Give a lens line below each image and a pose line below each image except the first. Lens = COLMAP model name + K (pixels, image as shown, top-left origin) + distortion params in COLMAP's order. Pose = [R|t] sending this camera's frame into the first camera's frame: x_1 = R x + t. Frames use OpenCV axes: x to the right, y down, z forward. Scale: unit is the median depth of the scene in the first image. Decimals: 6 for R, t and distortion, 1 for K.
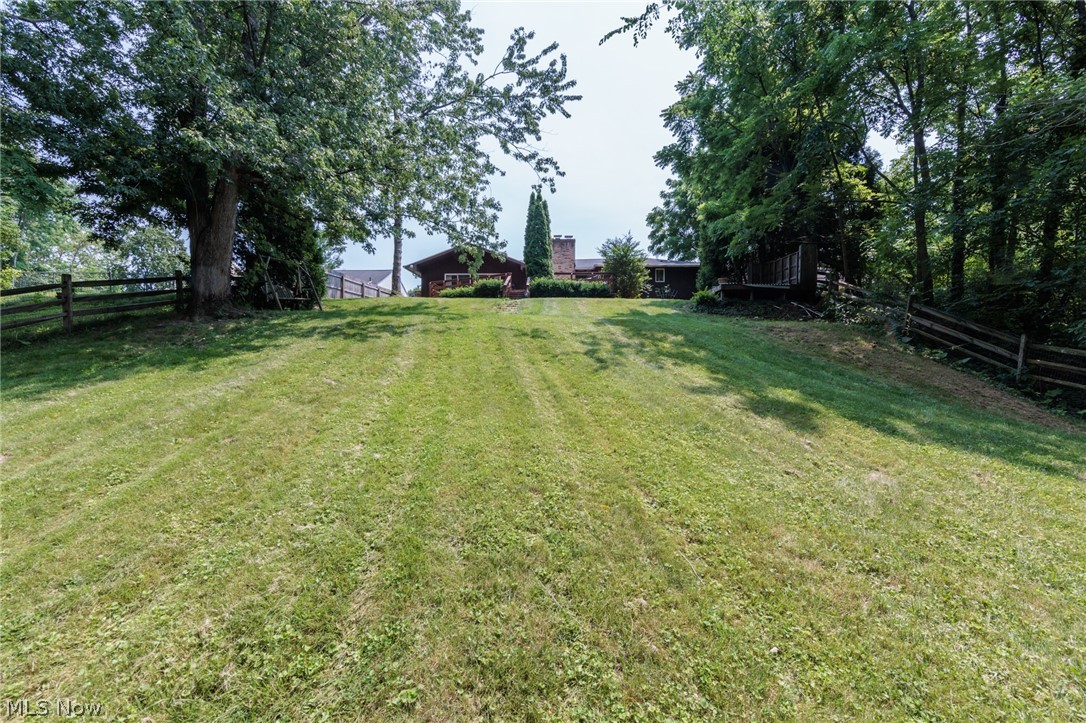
lens RADIAL K [[423.6, 0, 544.7], [0, 423.6, 362.1], [0, 0, 1]] dist [-0.001292, -0.000213]
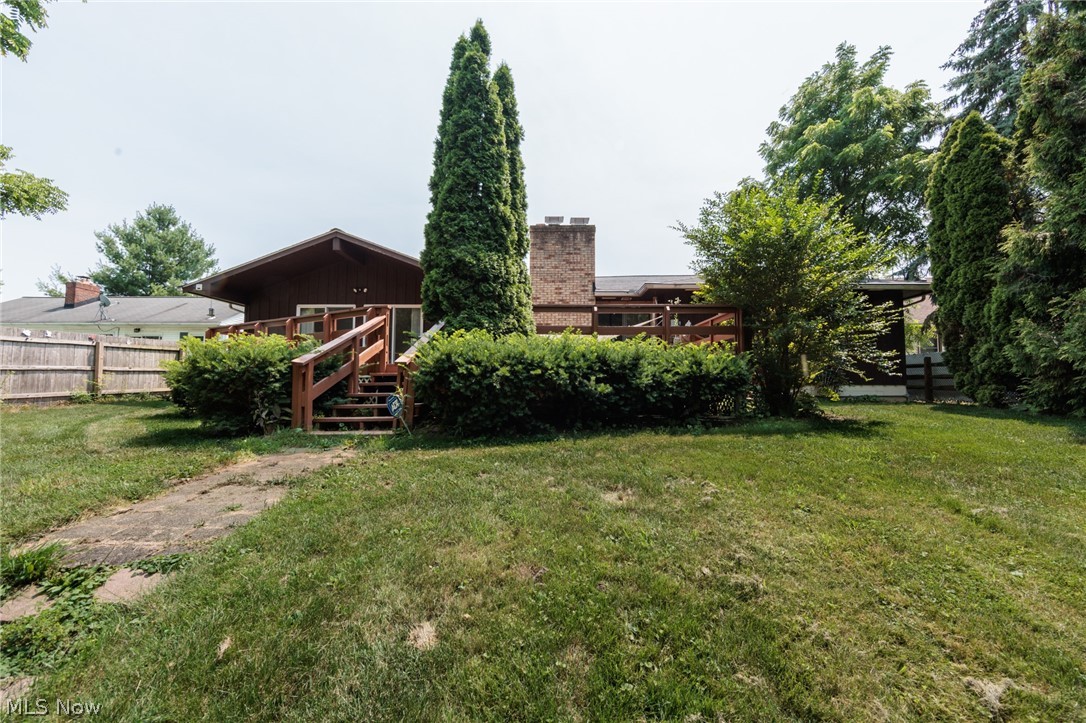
lens RADIAL K [[423.6, 0, 544.7], [0, 423.6, 362.1], [0, 0, 1]] dist [-0.001292, -0.000213]
pose [[0.999919, 0.006487, -0.010933, 0.033177], [-0.007173, 0.997927, -0.063961, -0.153736], [0.010495, 0.064035, 0.997892, 0.710470]]
